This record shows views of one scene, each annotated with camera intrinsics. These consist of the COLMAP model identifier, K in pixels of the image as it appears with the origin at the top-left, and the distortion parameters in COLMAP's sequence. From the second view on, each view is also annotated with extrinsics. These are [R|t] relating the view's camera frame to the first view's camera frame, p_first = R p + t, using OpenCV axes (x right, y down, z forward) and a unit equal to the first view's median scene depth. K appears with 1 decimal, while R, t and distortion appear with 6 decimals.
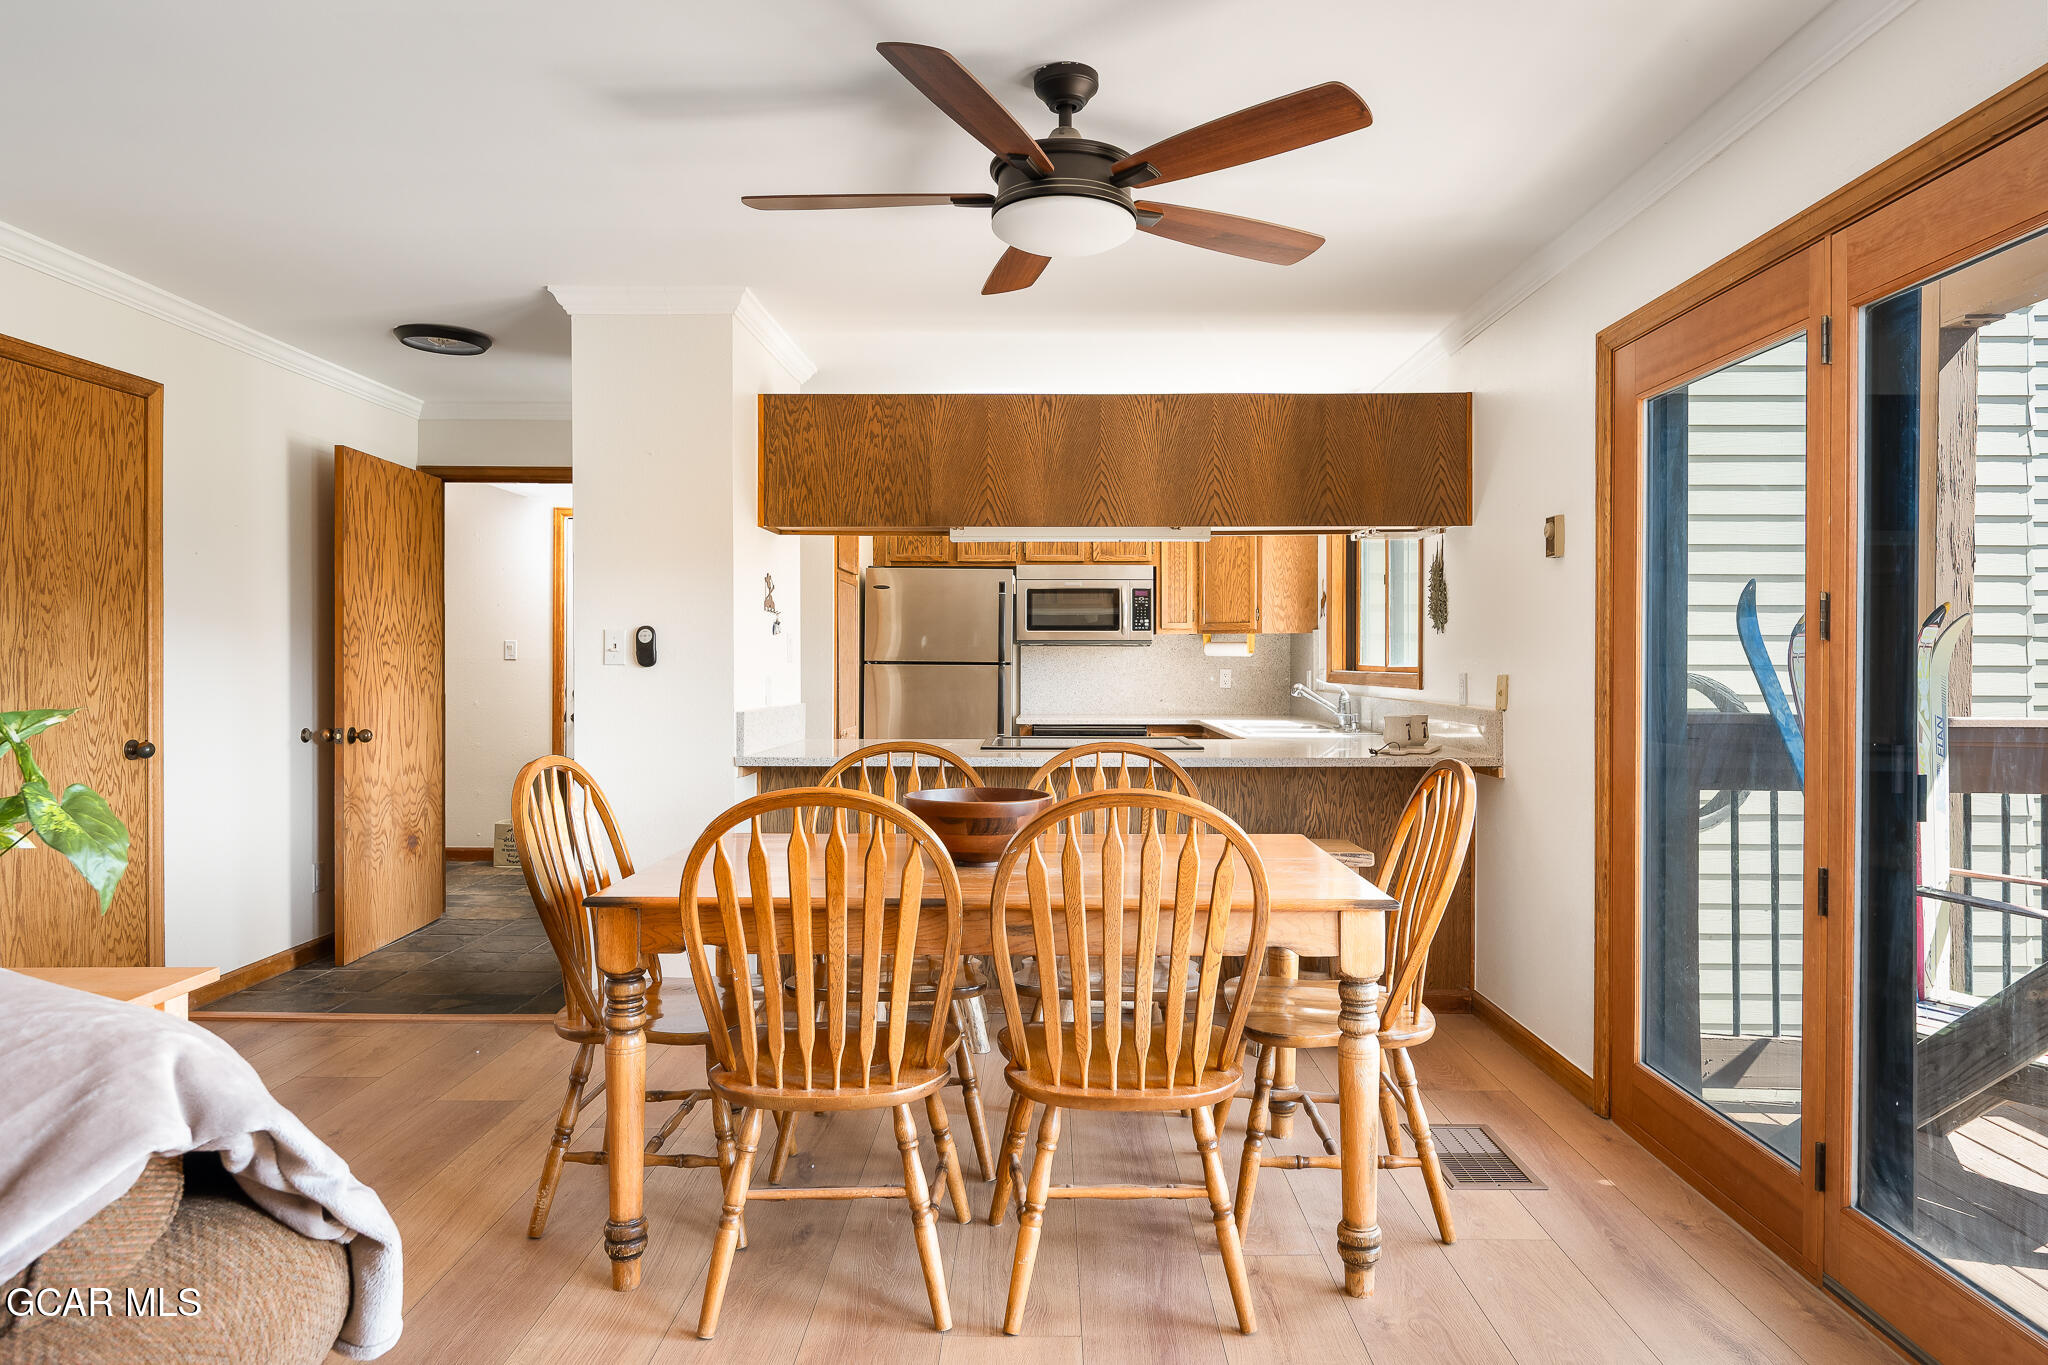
lens RADIAL K [[1218.1, 0, 1003.3], [0, 1218.1, 655.0], [0, 0, 1]] dist [-0.022544, 0.001130]
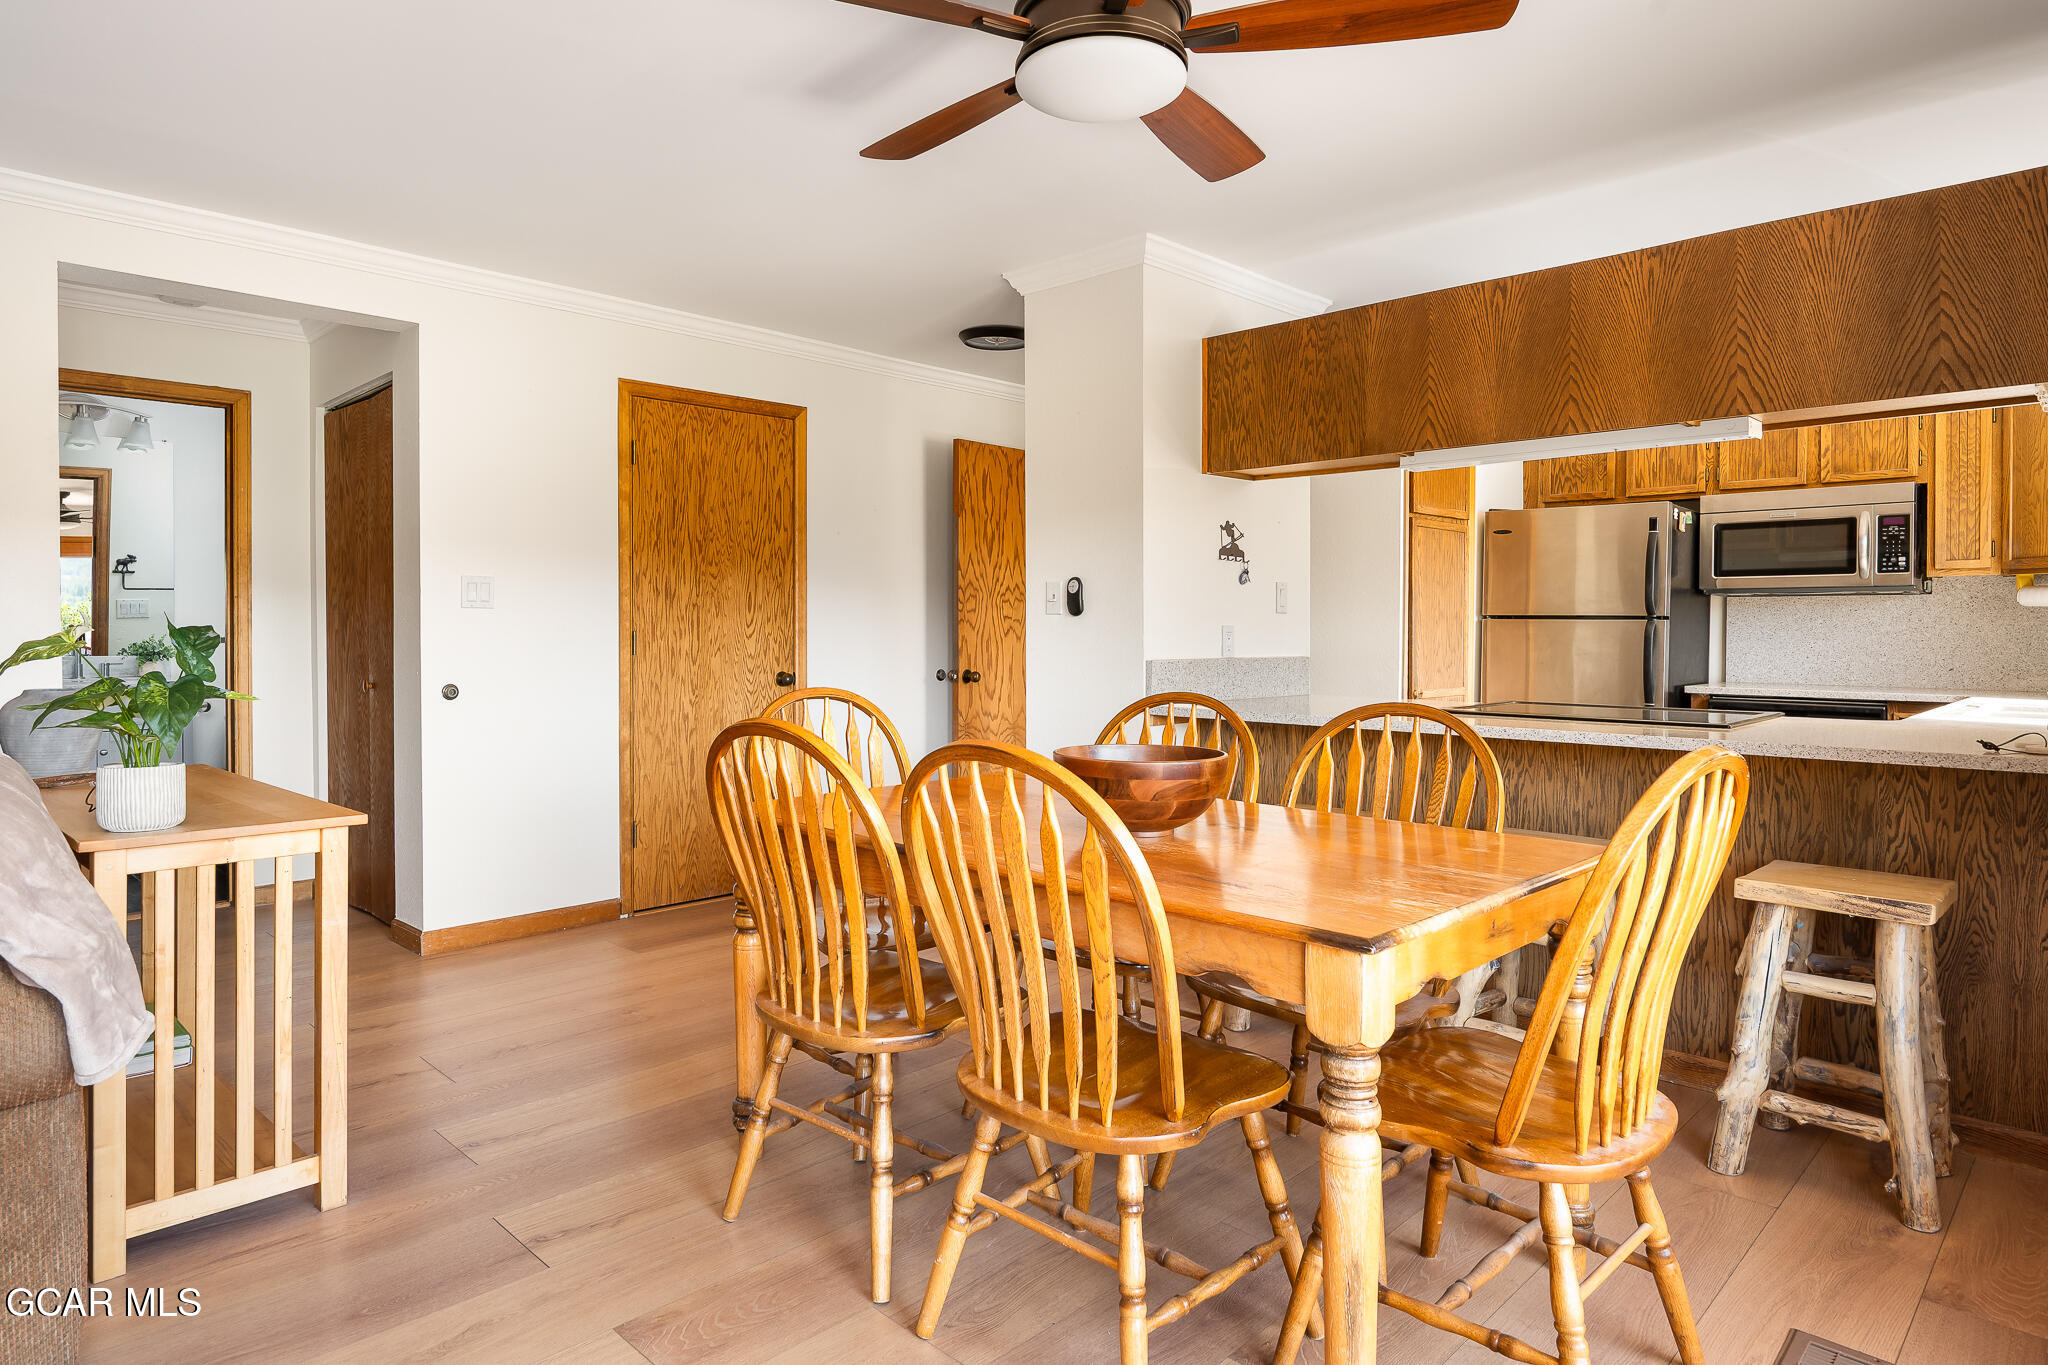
lens RADIAL K [[1144.6, 0, 995.3], [0, 1144.6, 627.2], [0, 0, 1]] dist [-0.014701, 0.002192]
pose [[0.721080, 0.000812, -0.692851, 0.321350], [0.002243, 0.999991, 0.003506, 0.015050], [0.692848, -0.004082, 0.721072, 0.217752]]
